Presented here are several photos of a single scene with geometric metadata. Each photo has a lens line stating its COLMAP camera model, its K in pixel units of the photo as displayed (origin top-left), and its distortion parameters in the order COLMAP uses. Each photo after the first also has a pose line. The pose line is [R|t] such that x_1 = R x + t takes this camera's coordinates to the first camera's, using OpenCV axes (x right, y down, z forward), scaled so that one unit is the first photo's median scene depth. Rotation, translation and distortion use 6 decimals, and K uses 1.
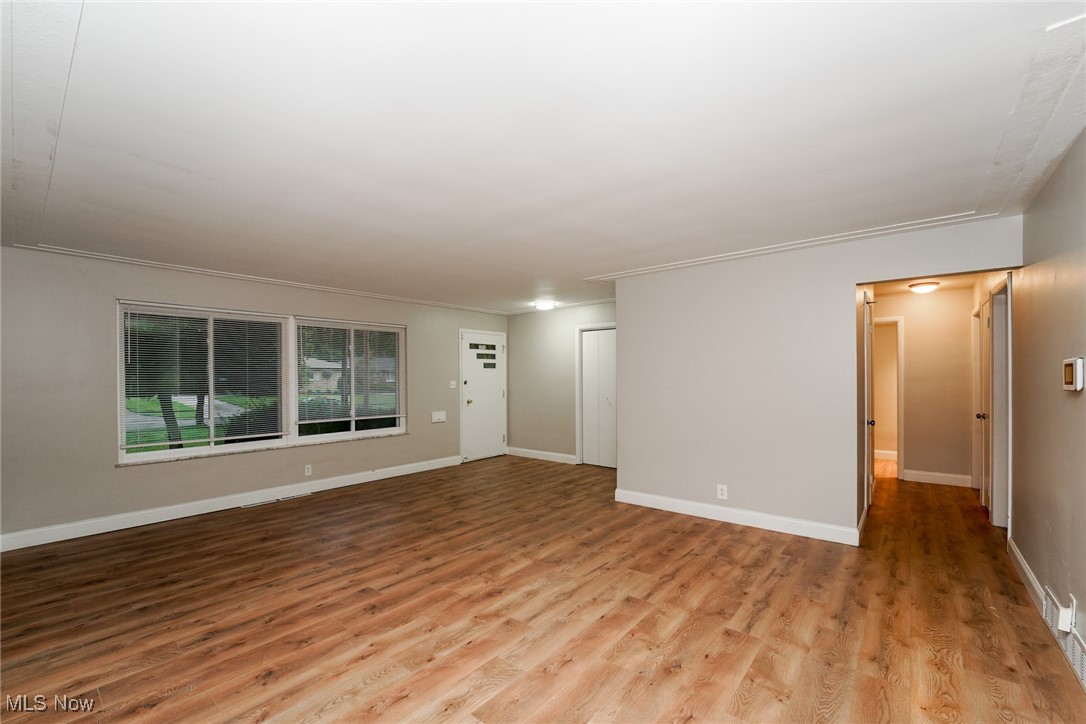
lens RADIAL K [[444.7, 0, 543.1], [0, 444.7, 369.9], [0, 0, 1]] dist [-0.001851, 0.000044]
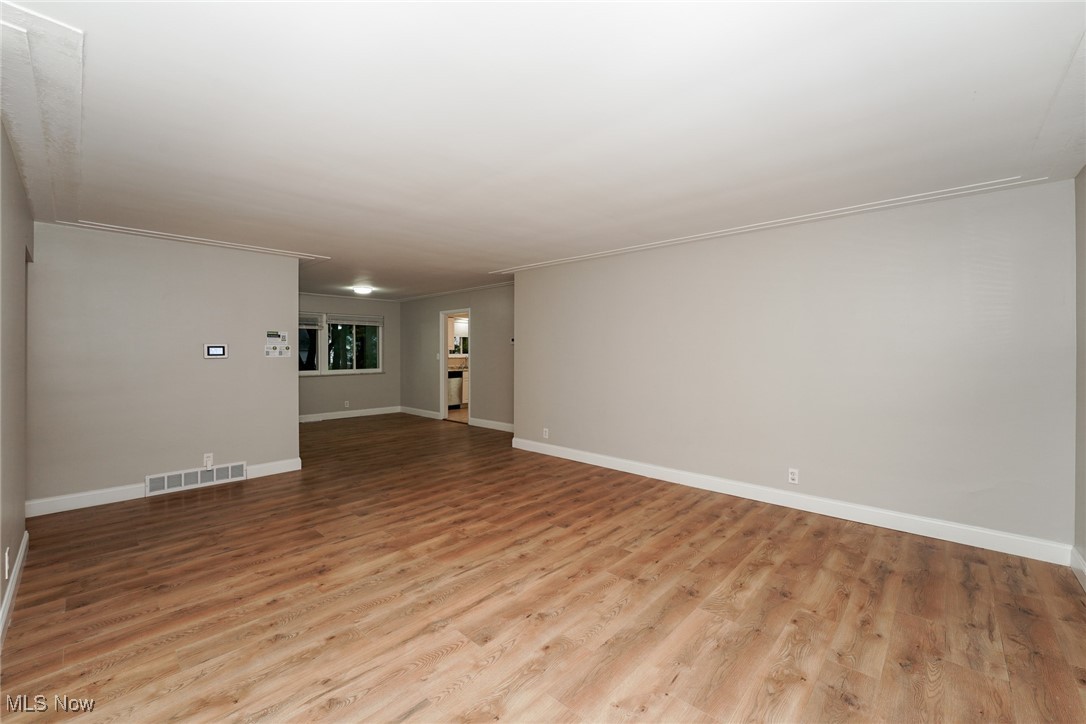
lens RADIAL K [[444.7, 0, 544.6], [0, 444.7, 357.8], [0, 0, 1]] dist [-0.001851, 0.000044]
pose [[-0.997956, 0.008038, 0.063404, -0.394655], [0.007873, 0.999965, -0.002860, 0.042144], [-0.063425, -0.002355, -0.997984, 2.045985]]
